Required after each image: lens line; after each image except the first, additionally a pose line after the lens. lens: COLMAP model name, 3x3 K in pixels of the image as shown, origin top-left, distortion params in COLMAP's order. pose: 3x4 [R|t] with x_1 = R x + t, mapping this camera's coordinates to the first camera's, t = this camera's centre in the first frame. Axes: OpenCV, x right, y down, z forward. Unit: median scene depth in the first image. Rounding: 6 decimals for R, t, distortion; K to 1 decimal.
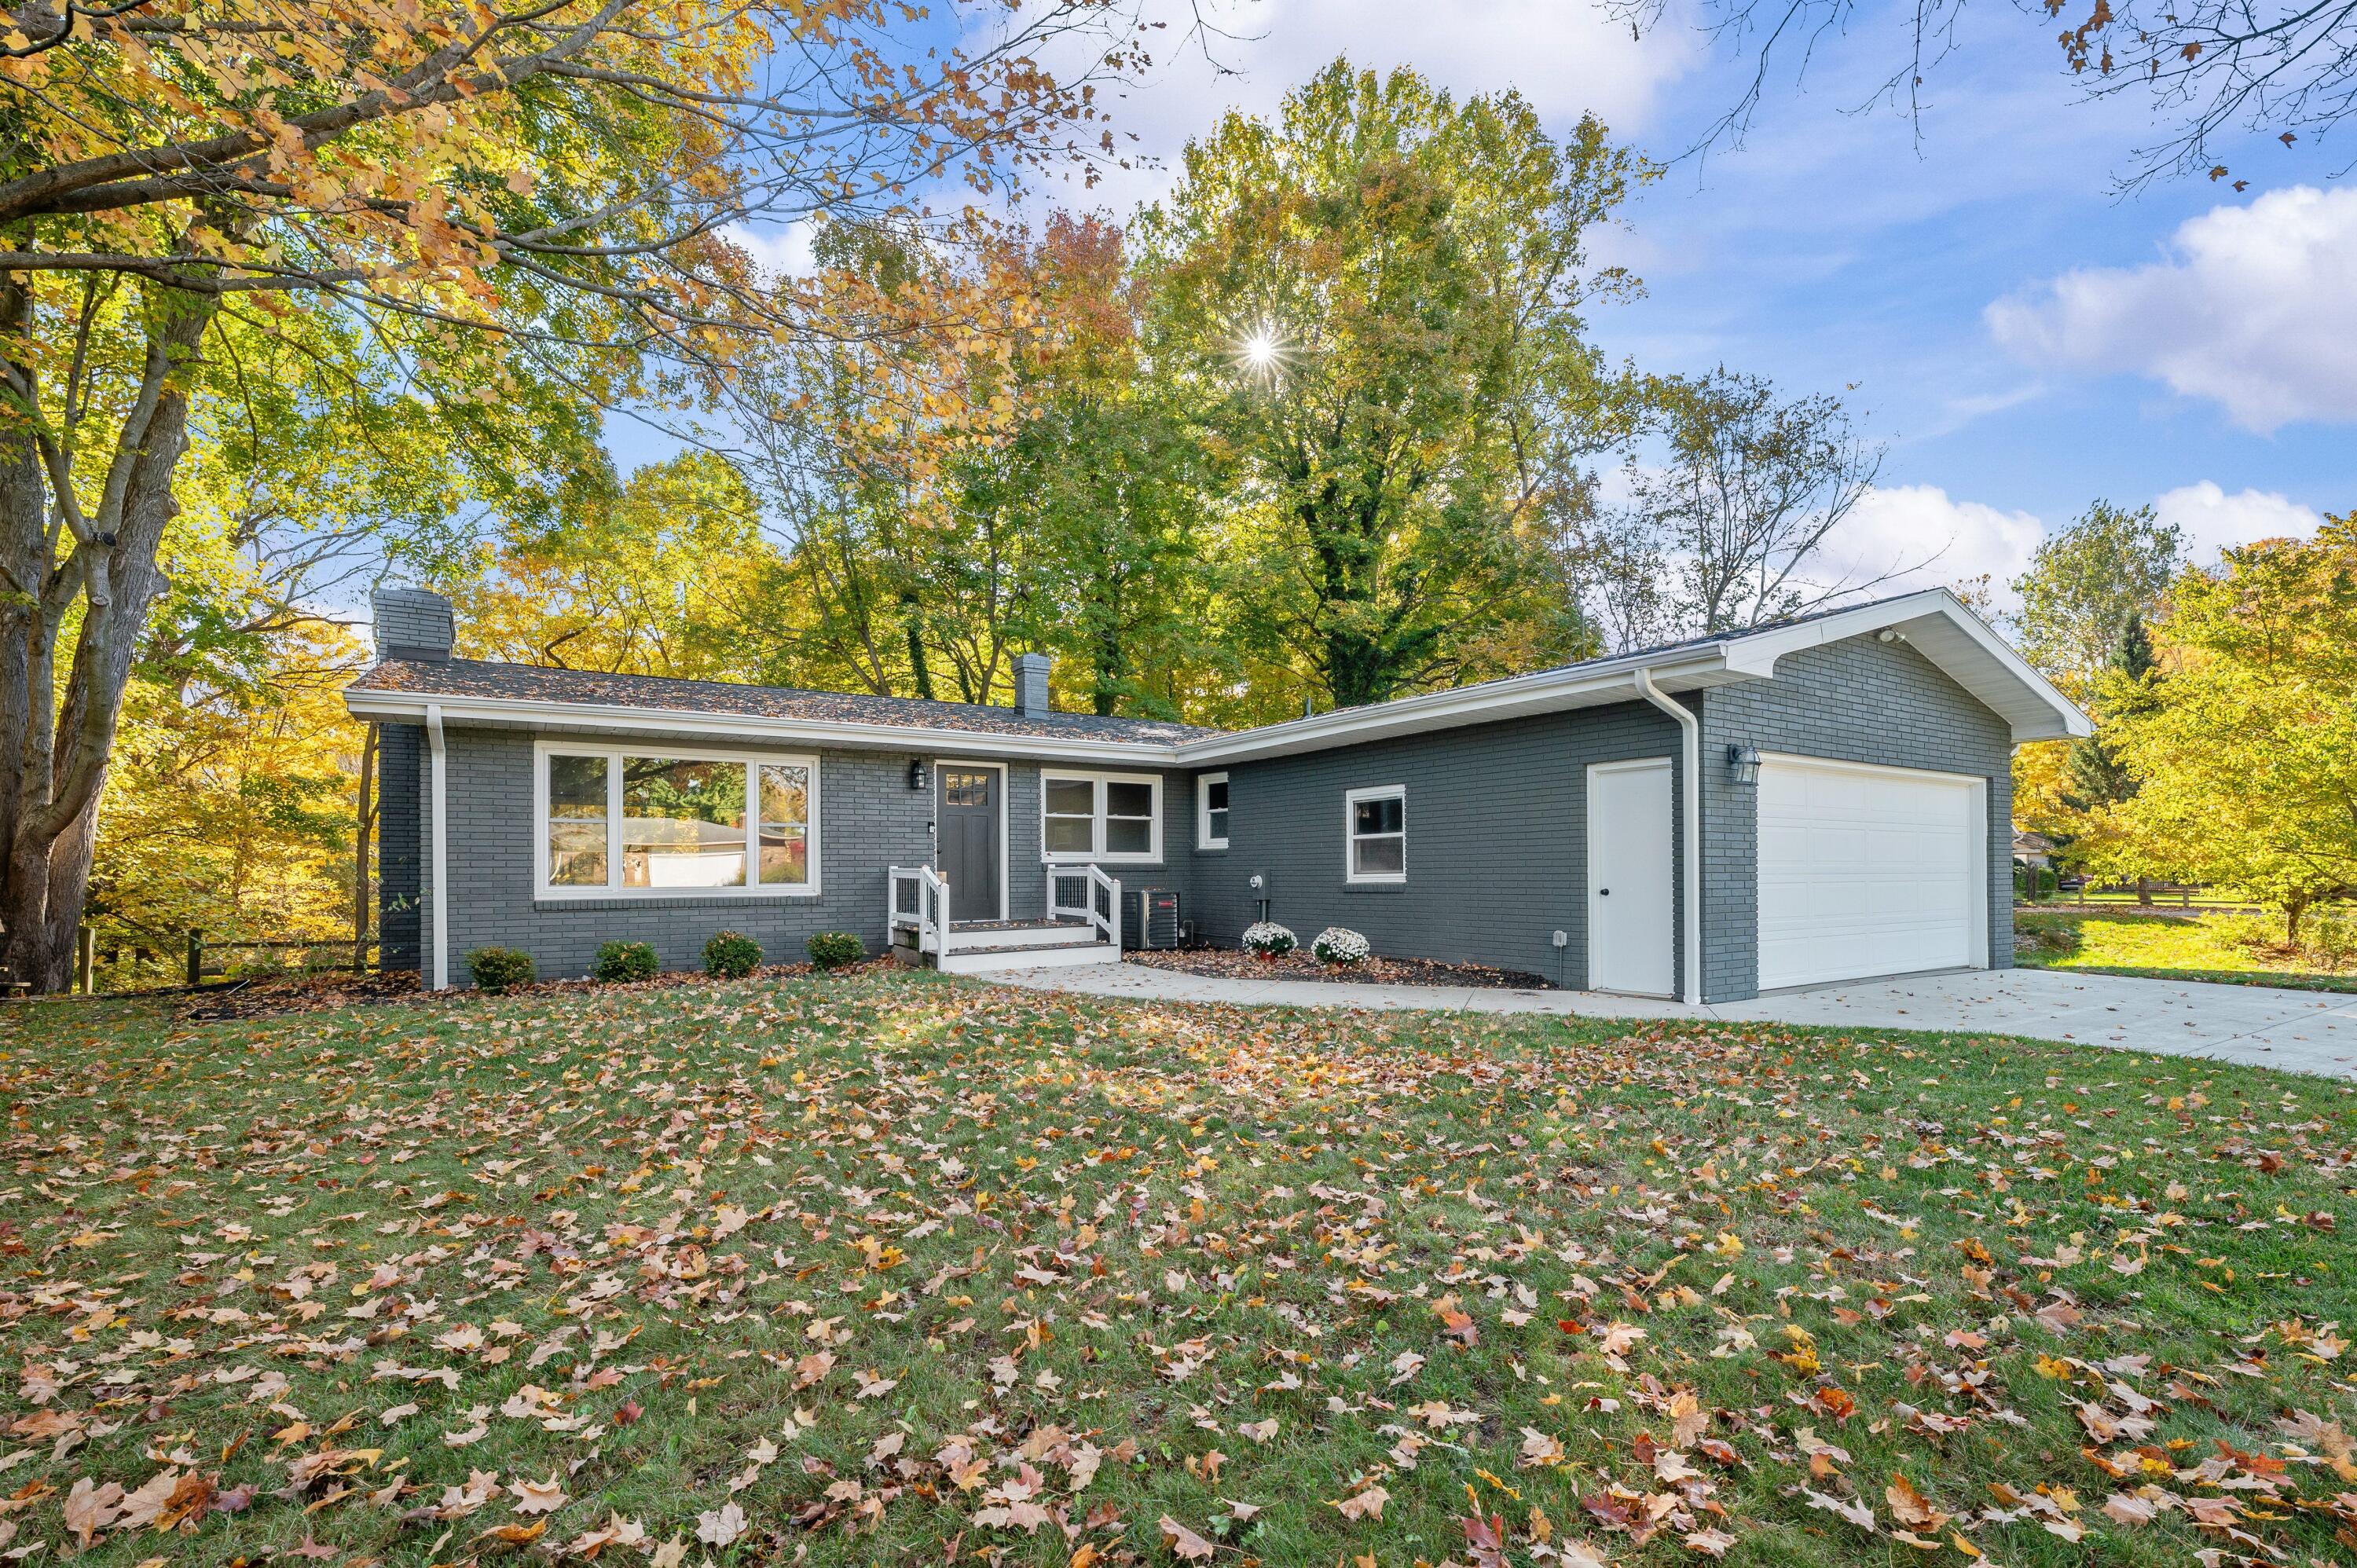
lens RADIAL K [[1011.7, 0, 1178.9], [0, 1011.7, 853.2], [0, 0, 1]] dist [-0.011614, -0.000114]
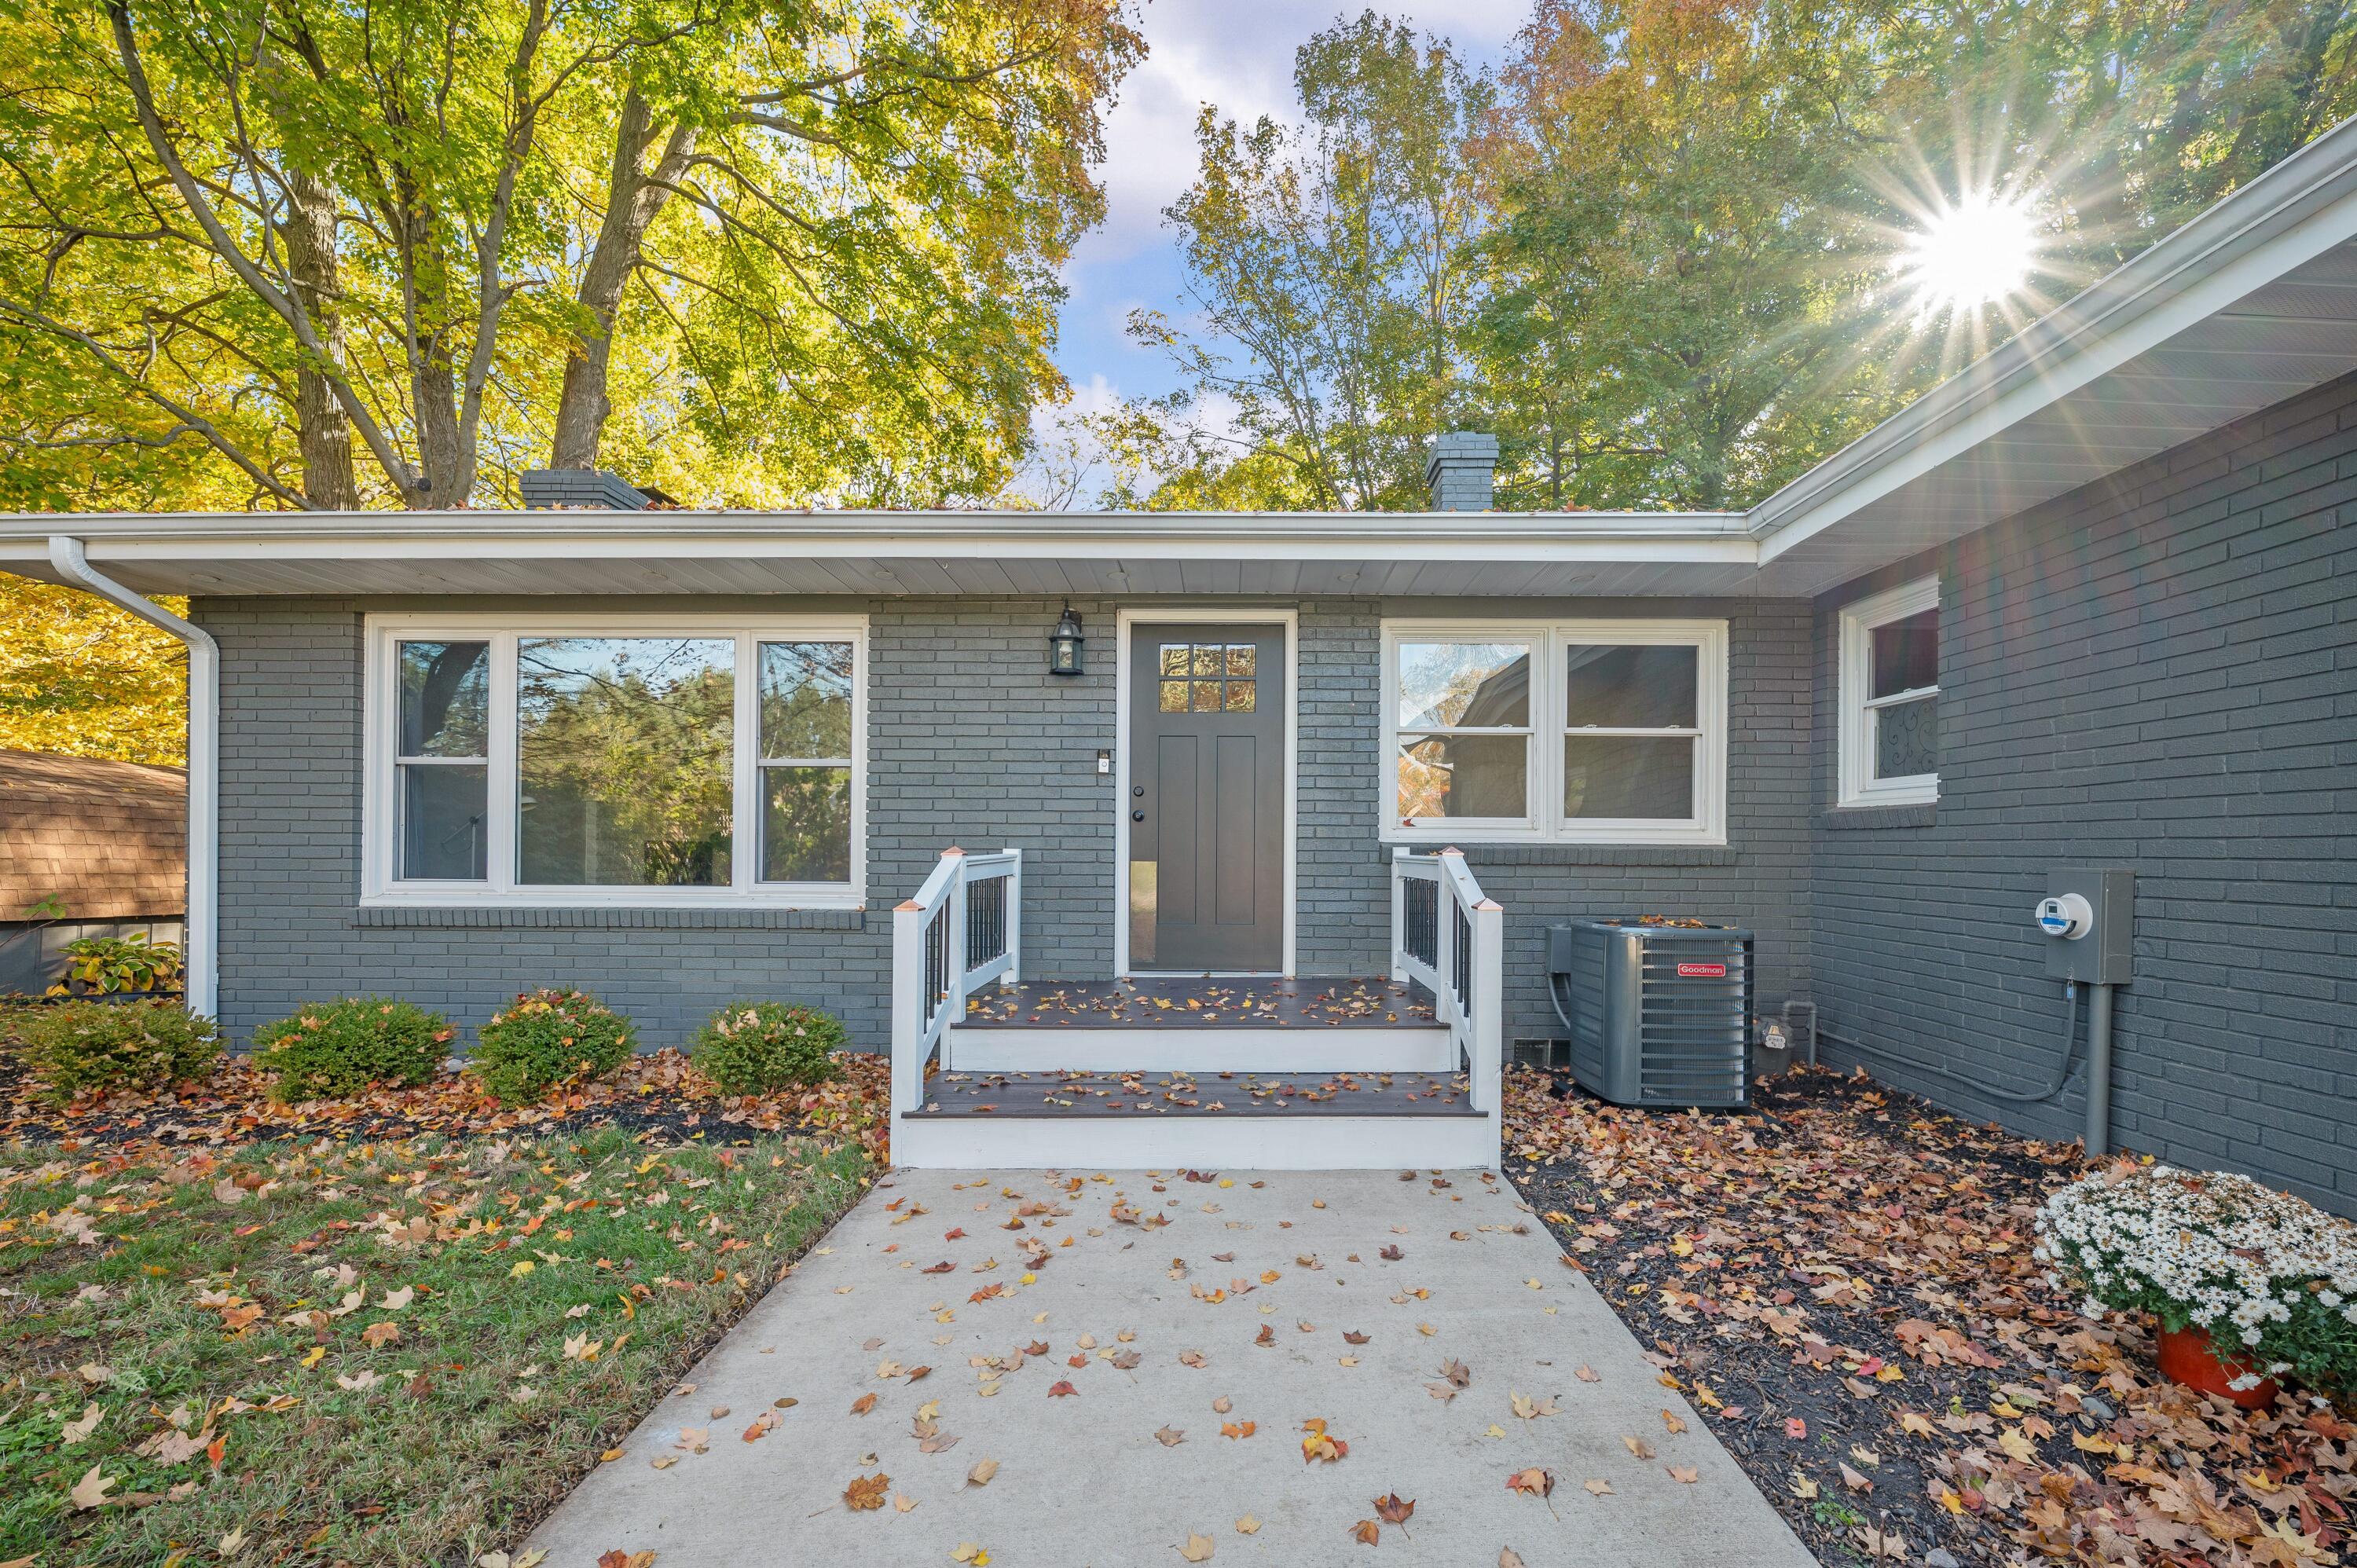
lens RADIAL K [[1011.7, 0, 1178.9], [0, 1011.7, 853.2], [0, 0, 1]] dist [-0.011614, -0.000114]
pose [[0.830141, 0.009198, -0.557478, 0.028441], [0.000372, 0.999855, 0.017050, 0.006757], [0.557554, -0.014361, 0.830017, 0.646398]]
